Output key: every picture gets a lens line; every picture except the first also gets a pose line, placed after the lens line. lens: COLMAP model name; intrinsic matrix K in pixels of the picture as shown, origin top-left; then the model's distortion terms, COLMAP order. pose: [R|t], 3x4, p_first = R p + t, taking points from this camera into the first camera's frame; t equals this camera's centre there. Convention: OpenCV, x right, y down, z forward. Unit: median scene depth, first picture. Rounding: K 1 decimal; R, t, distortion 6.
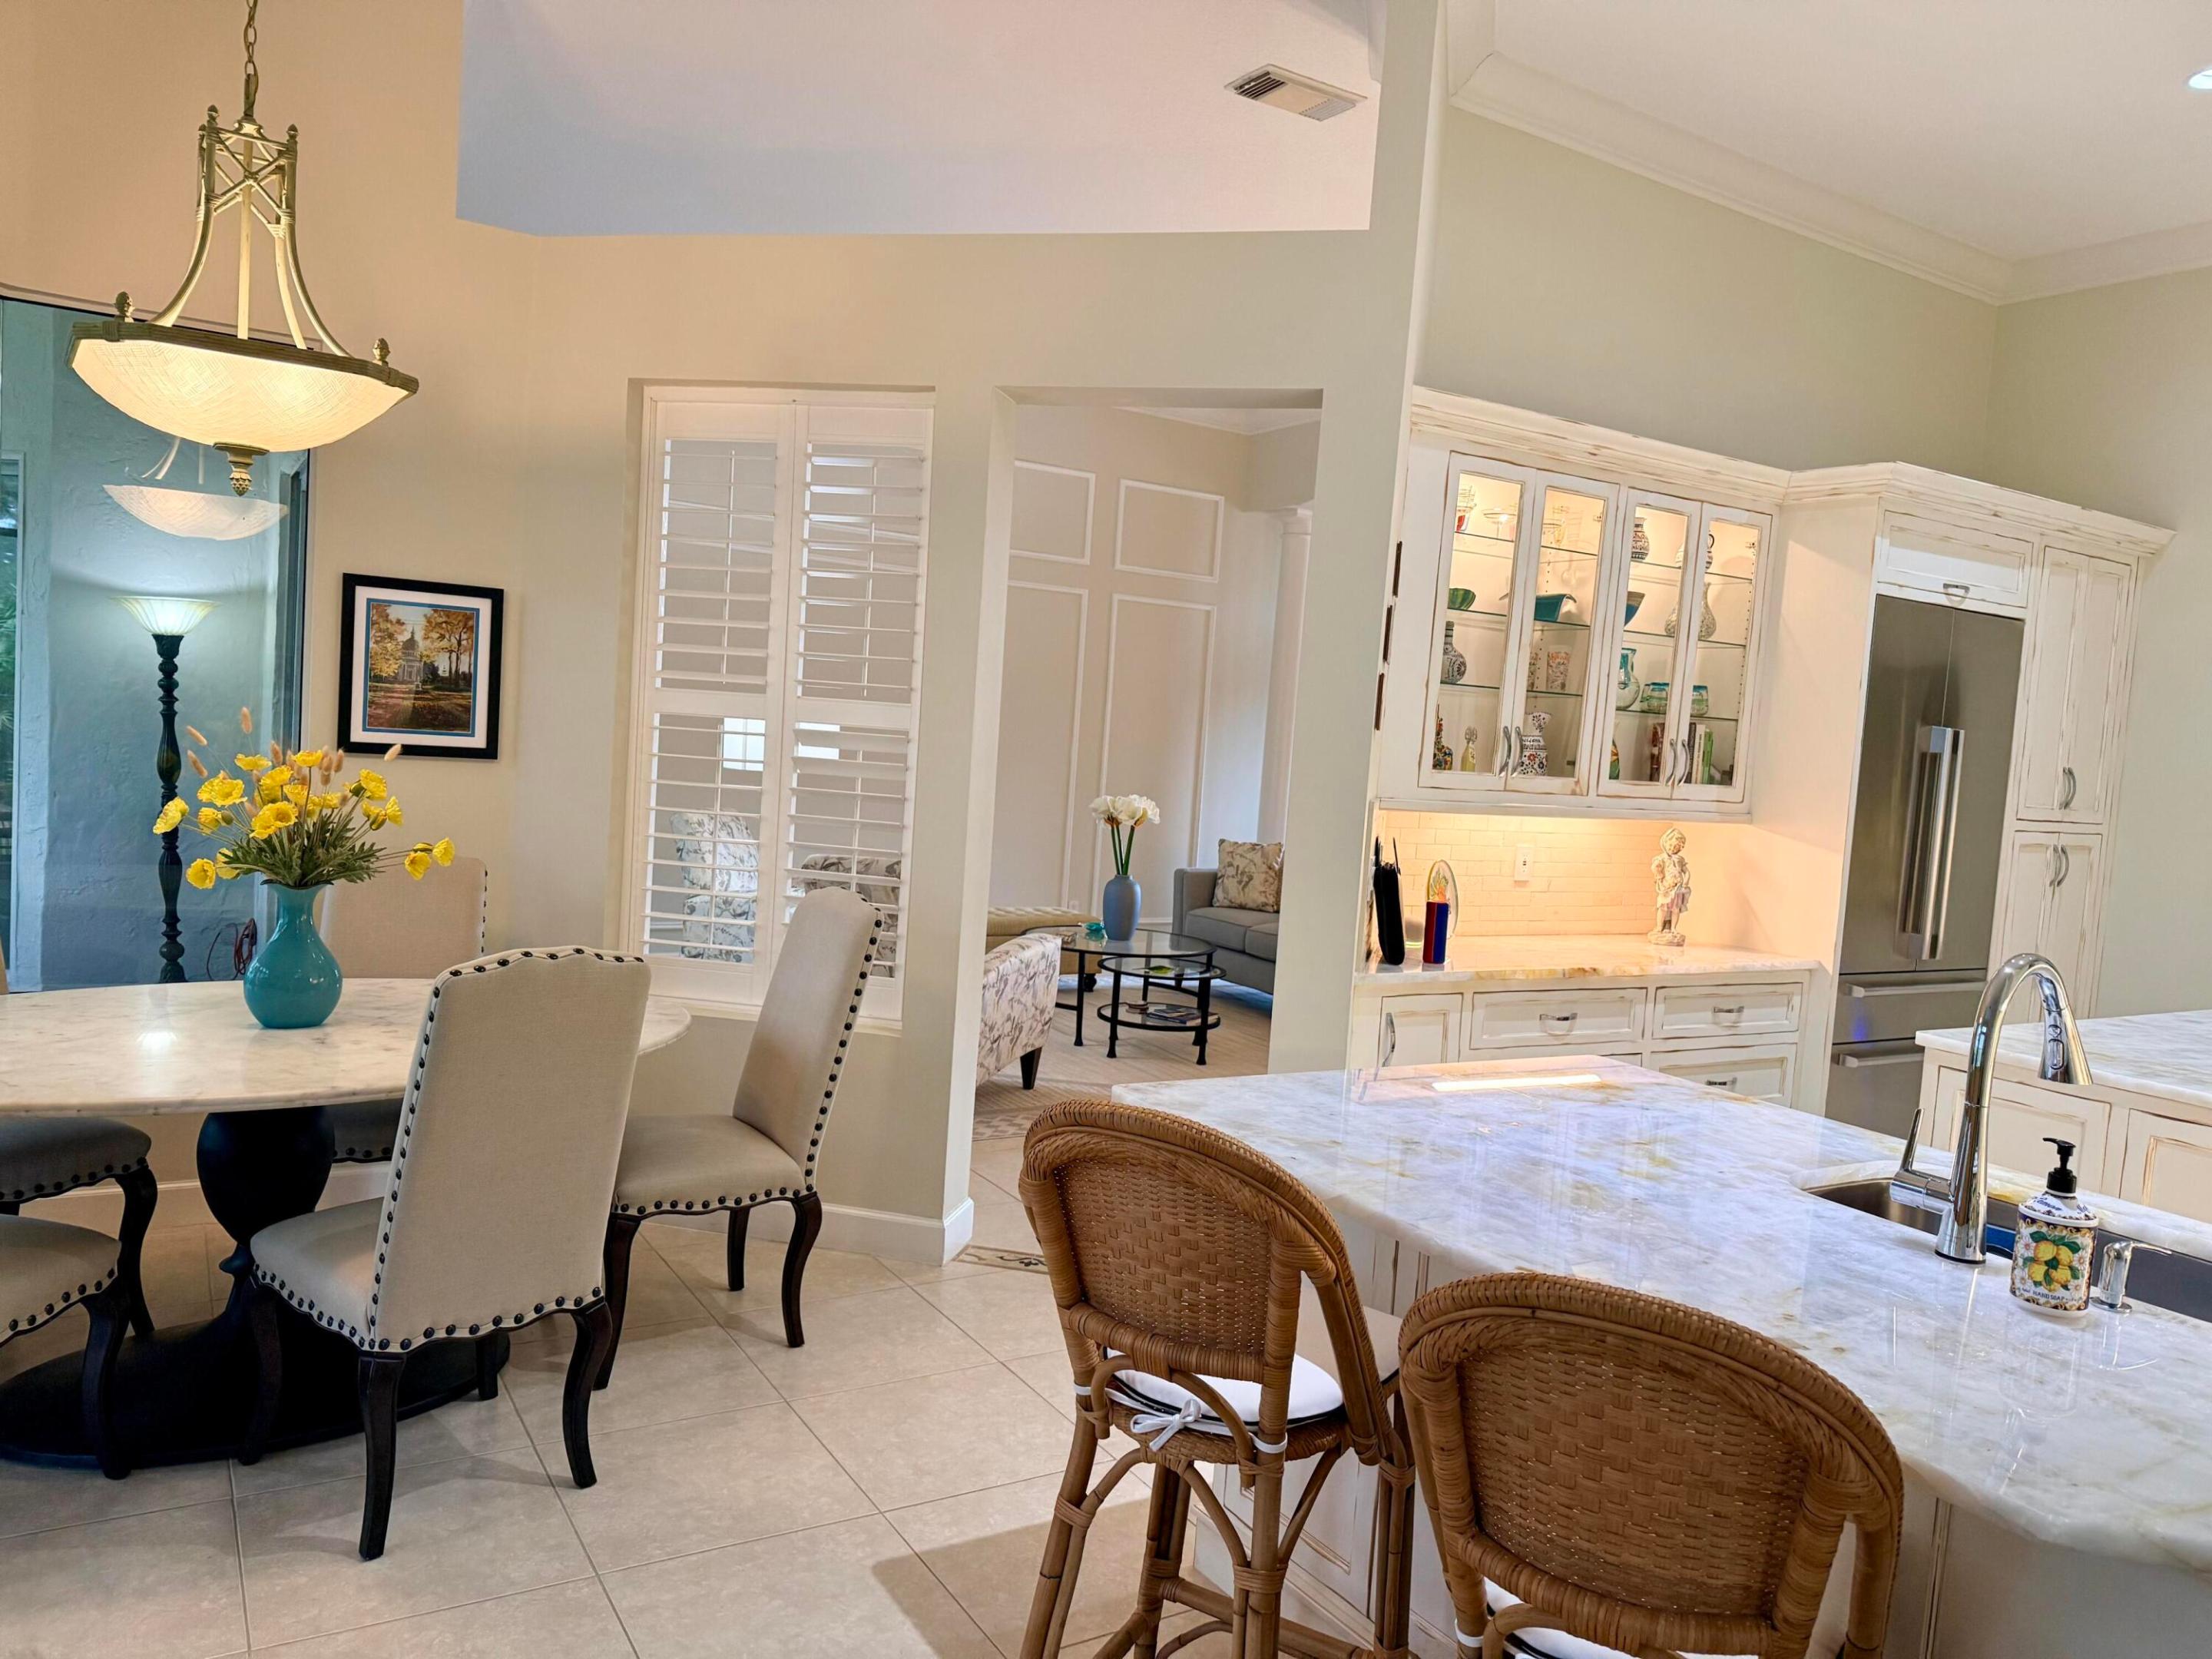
lens RADIAL K [[1558.1, 0, 1107.4], [0, 1558.1, 854.1], [0, 0, 1]] dist [0.065264, -0.120466]
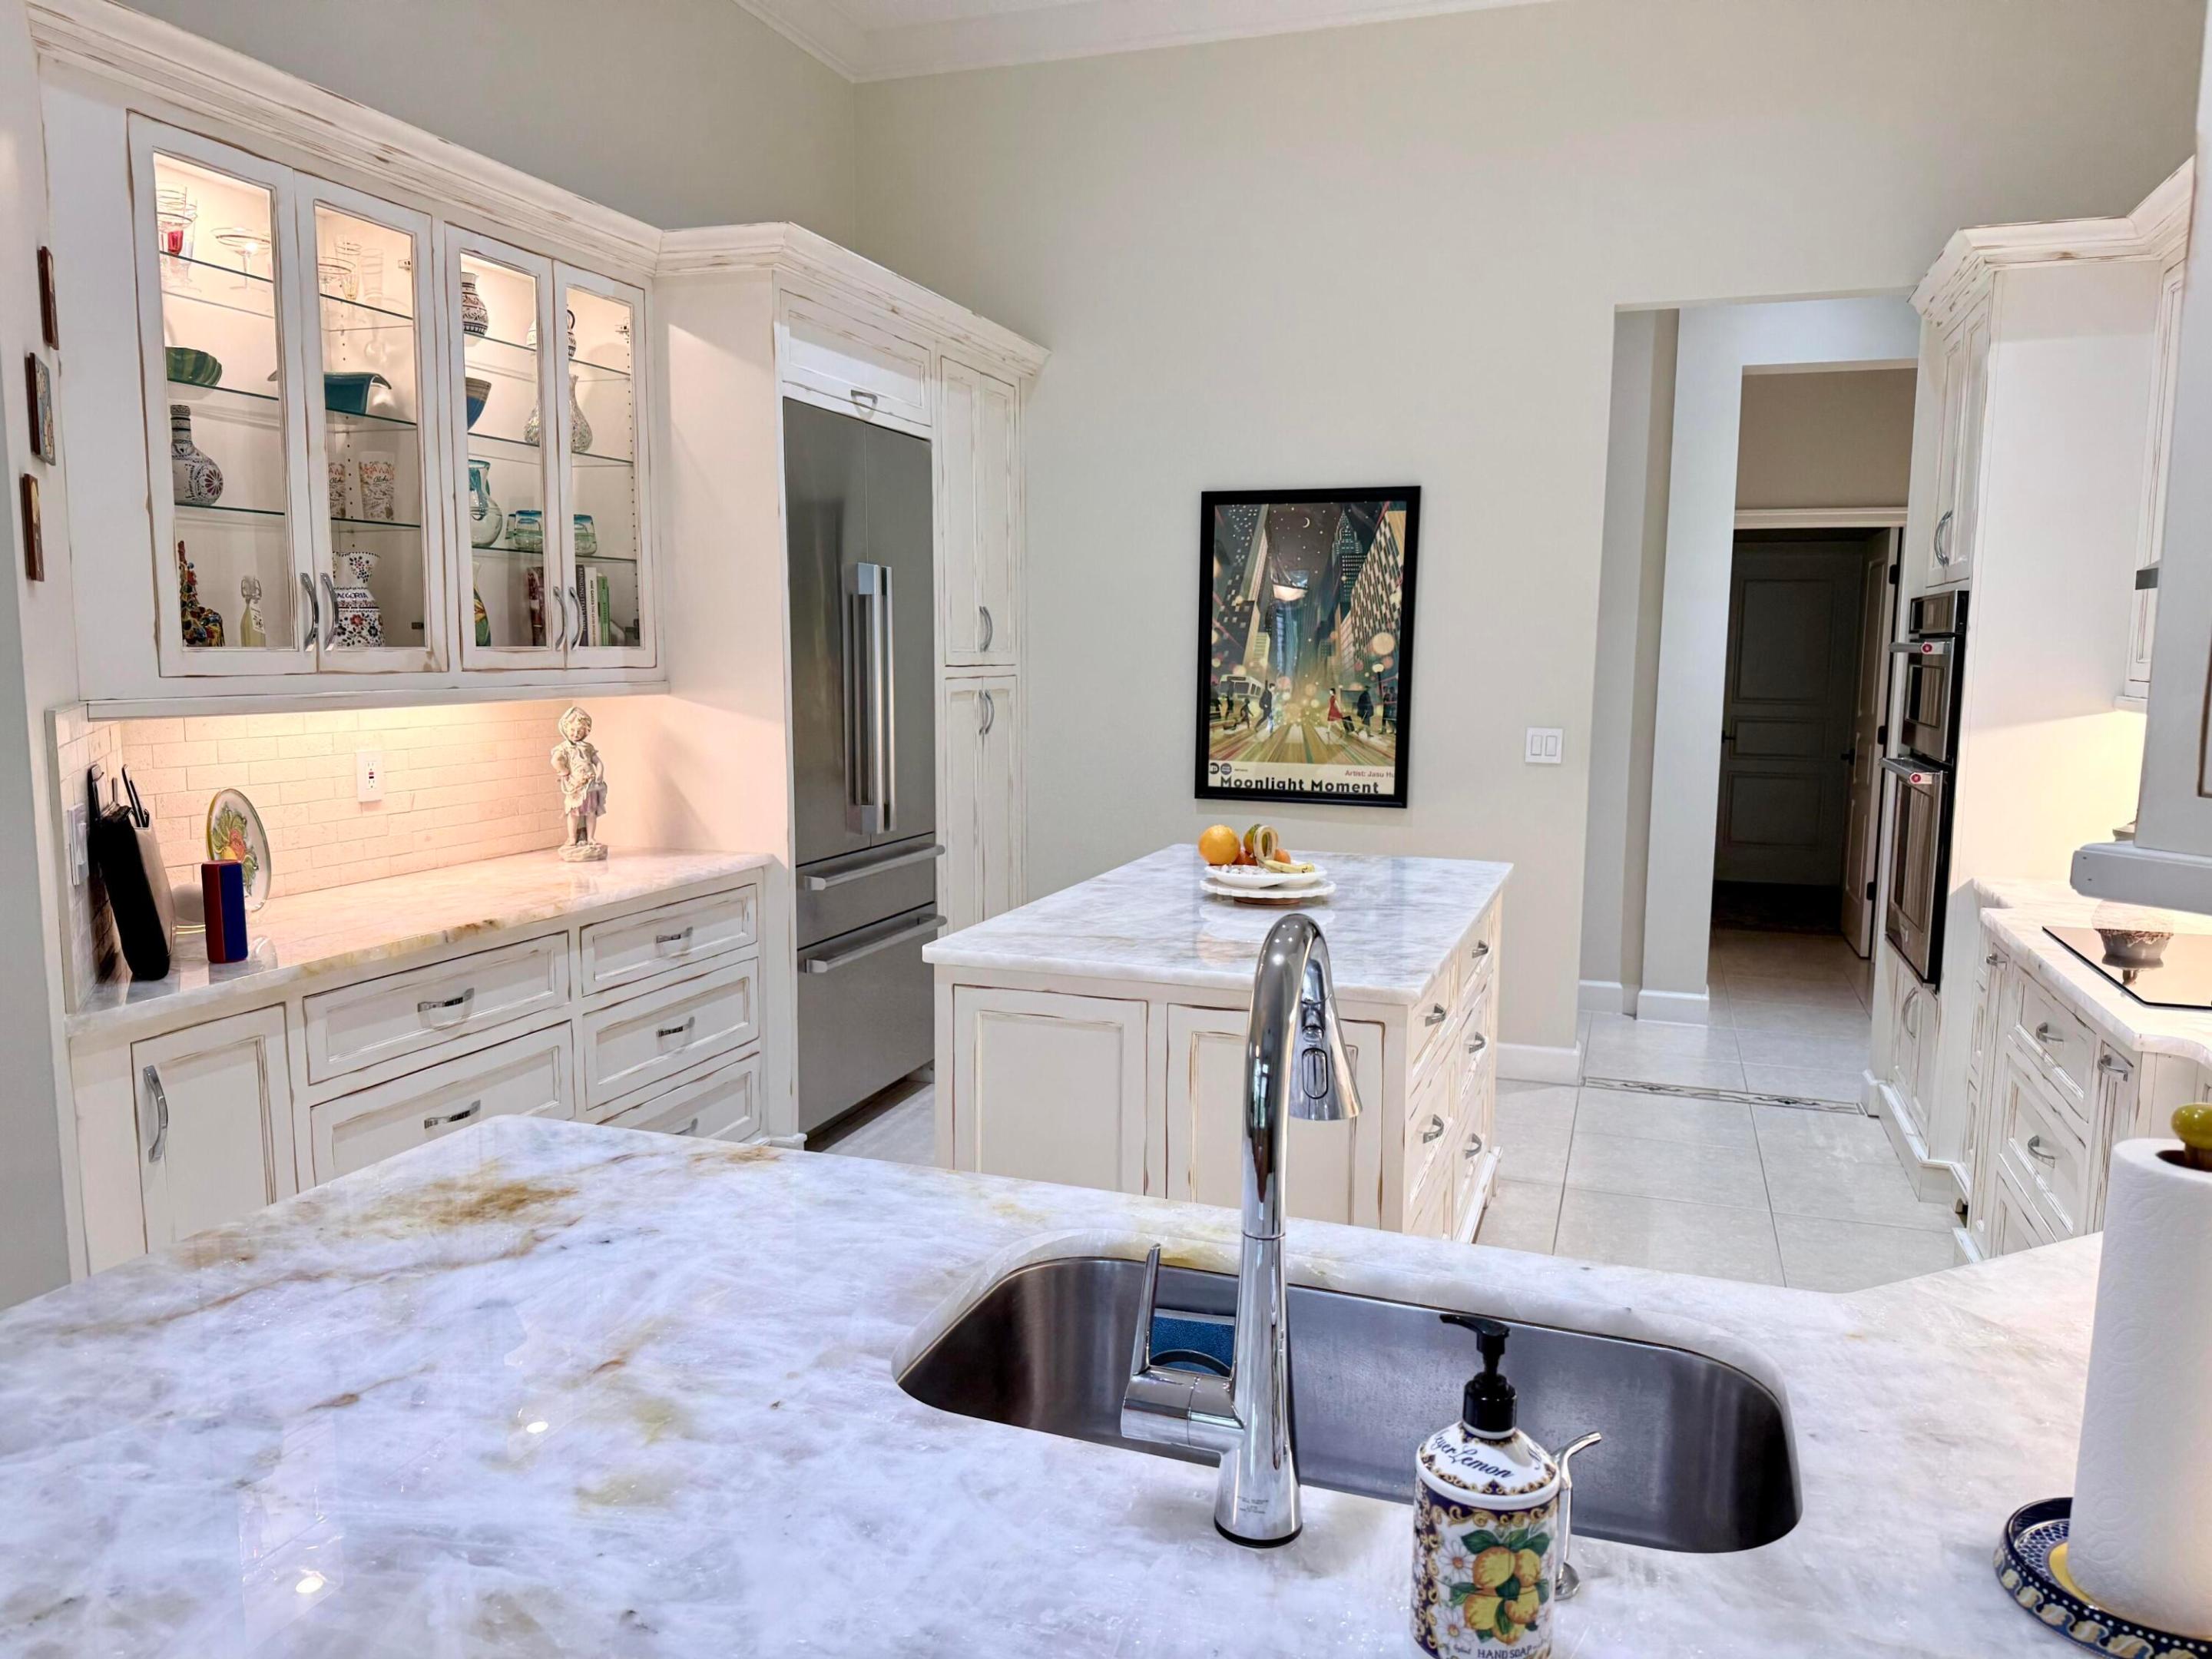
lens RADIAL K [[1558.1, 0, 1107.4], [0, 1558.1, 854.1], [0, 0, 1]] dist [0.065264, -0.120466]
pose [[0.775140, -0.142205, 0.615578, 0.088764], [0.090807, 0.989300, 0.114193, -0.009672], [-0.625230, -0.032617, 0.779759, 0.257886]]
